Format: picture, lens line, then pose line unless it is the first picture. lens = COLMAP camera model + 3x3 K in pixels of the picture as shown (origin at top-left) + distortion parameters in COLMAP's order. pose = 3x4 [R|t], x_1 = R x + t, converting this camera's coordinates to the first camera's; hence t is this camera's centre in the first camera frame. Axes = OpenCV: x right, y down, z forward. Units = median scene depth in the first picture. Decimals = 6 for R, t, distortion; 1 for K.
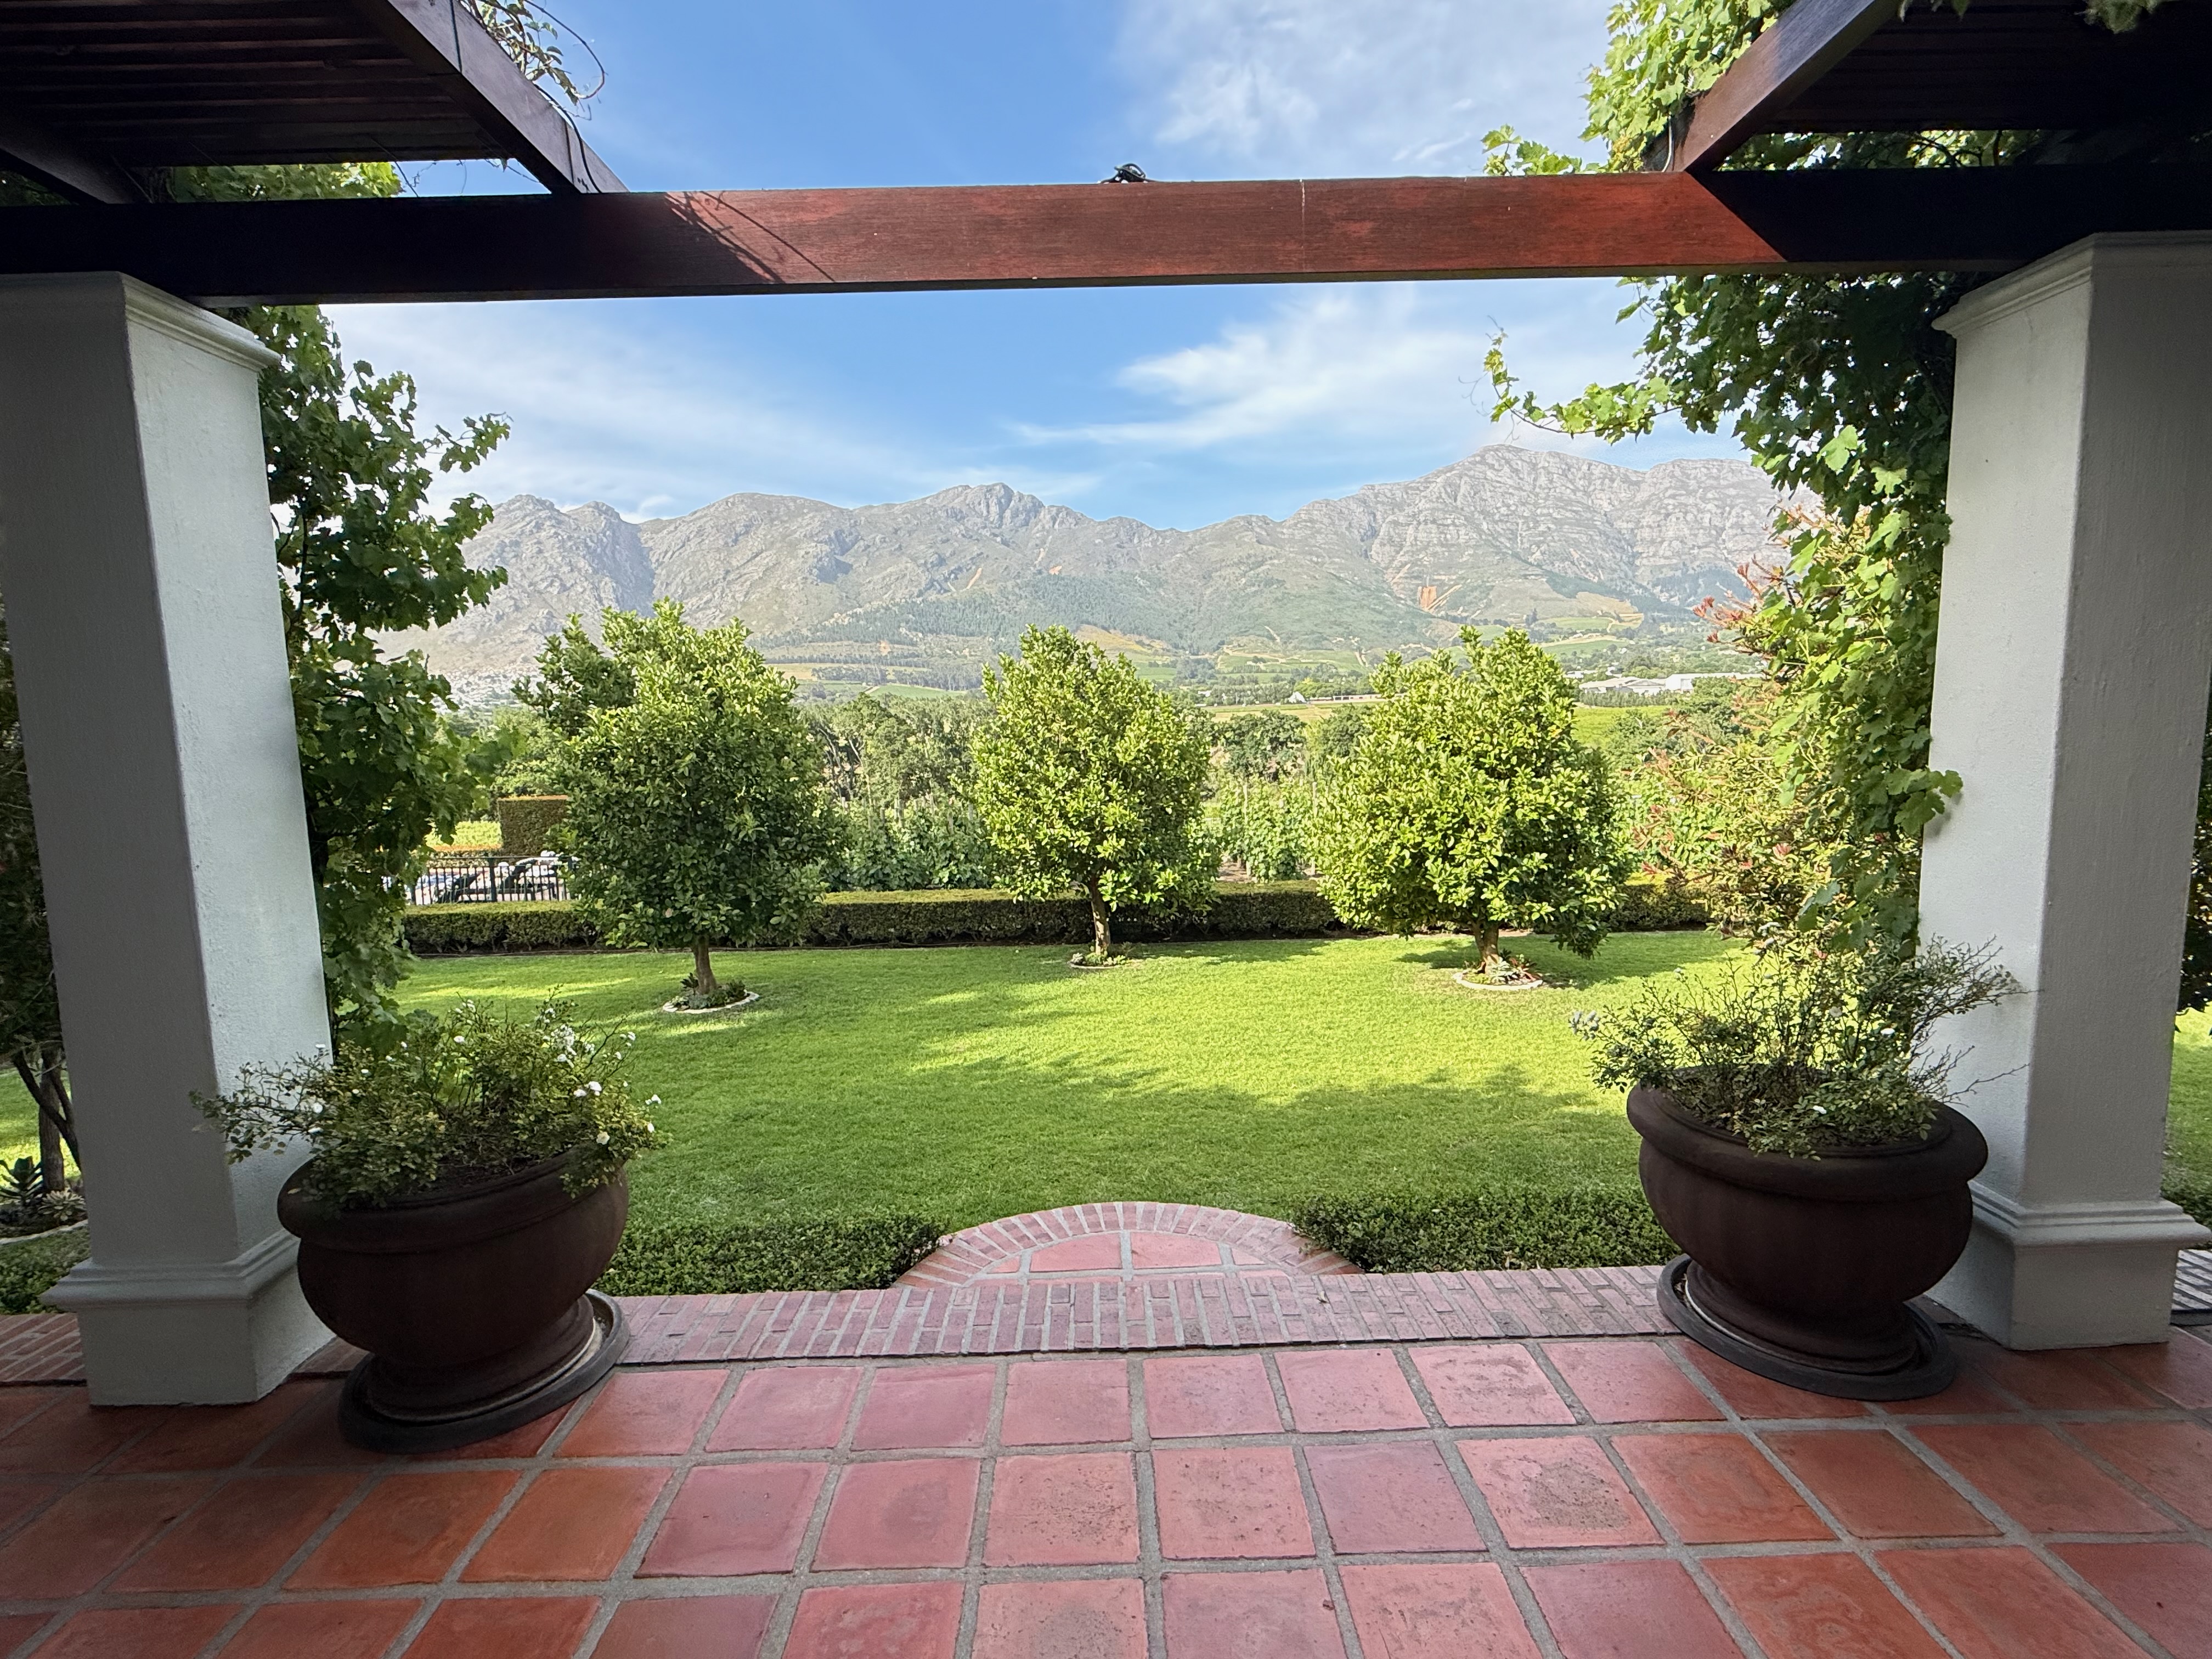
lens RADIAL K [[1035.5, 0, 1106.0], [0, 1035.5, 829.5], [0, 0, 1]] dist [-0.000228, 0.000006]
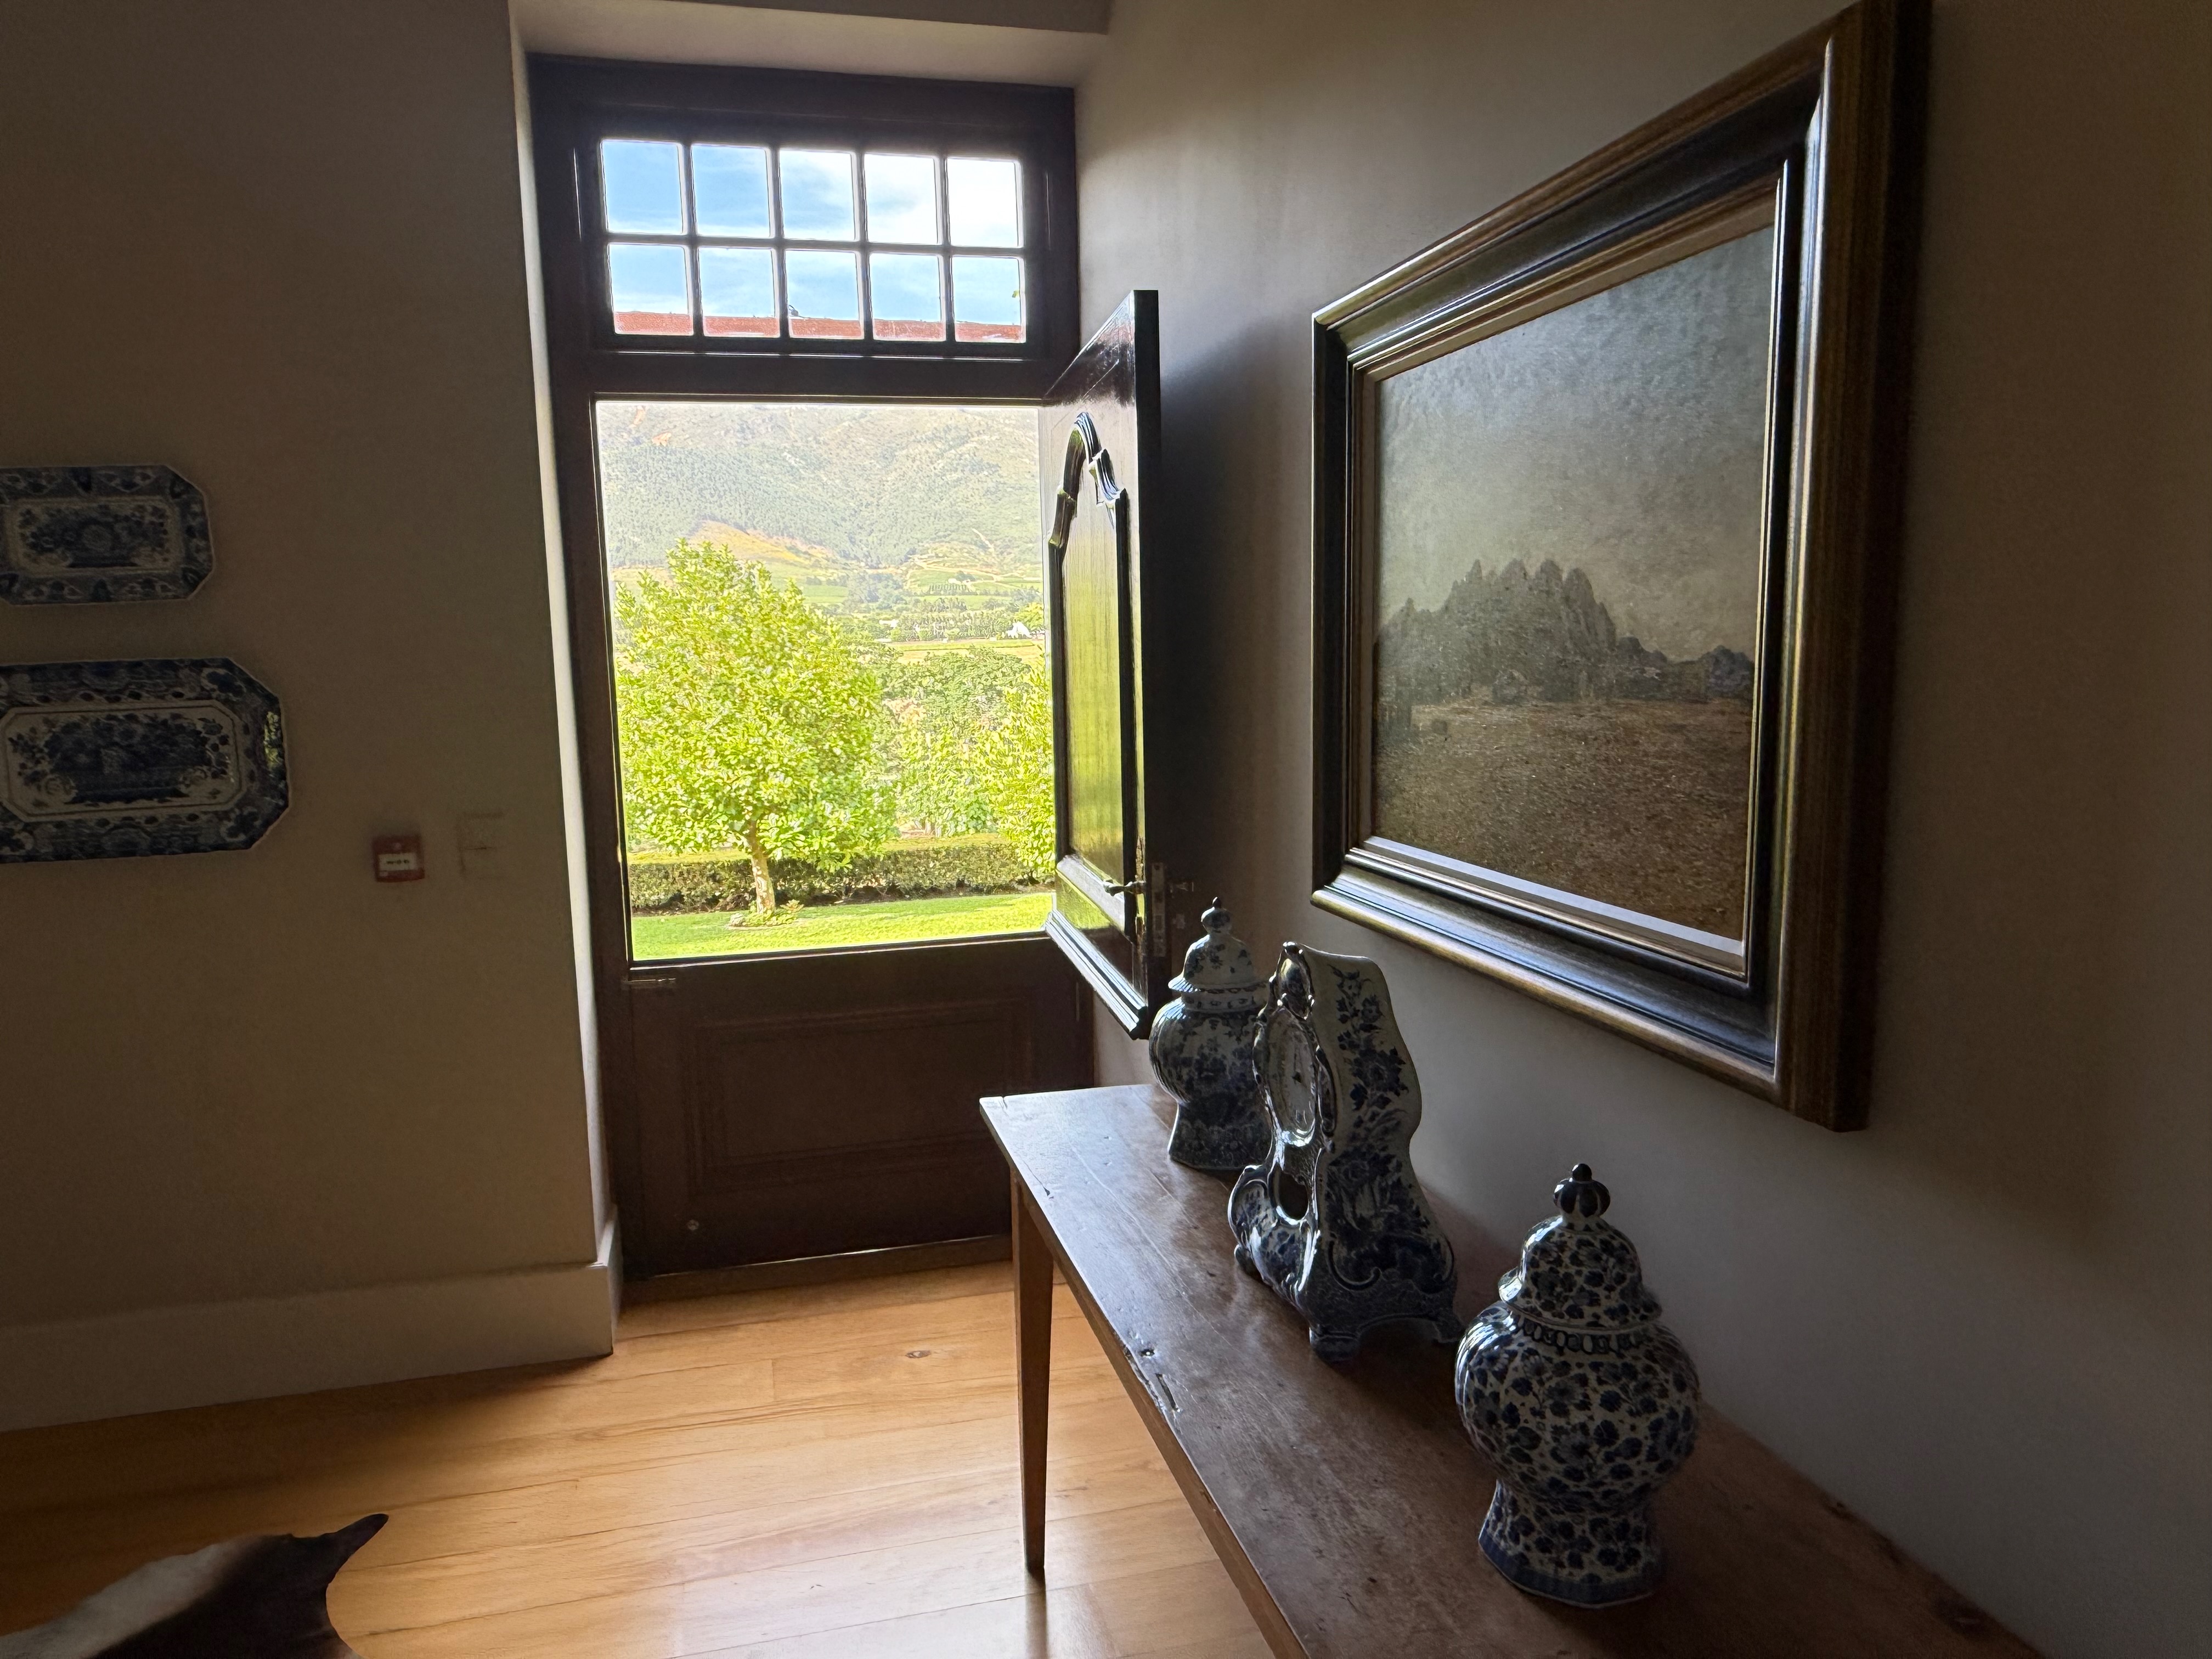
lens RADIAL K [[1485.7, 0, 1106.0], [0, 1485.7, 829.5], [0, 0, 1]] dist [-0.001026, -0.000242]
pose [[0.971933, -0.025286, 0.233896, -0.016506], [0.023699, 0.999673, 0.009591, 0.044308], [-0.234062, -0.003779, 0.972214, -0.316571]]
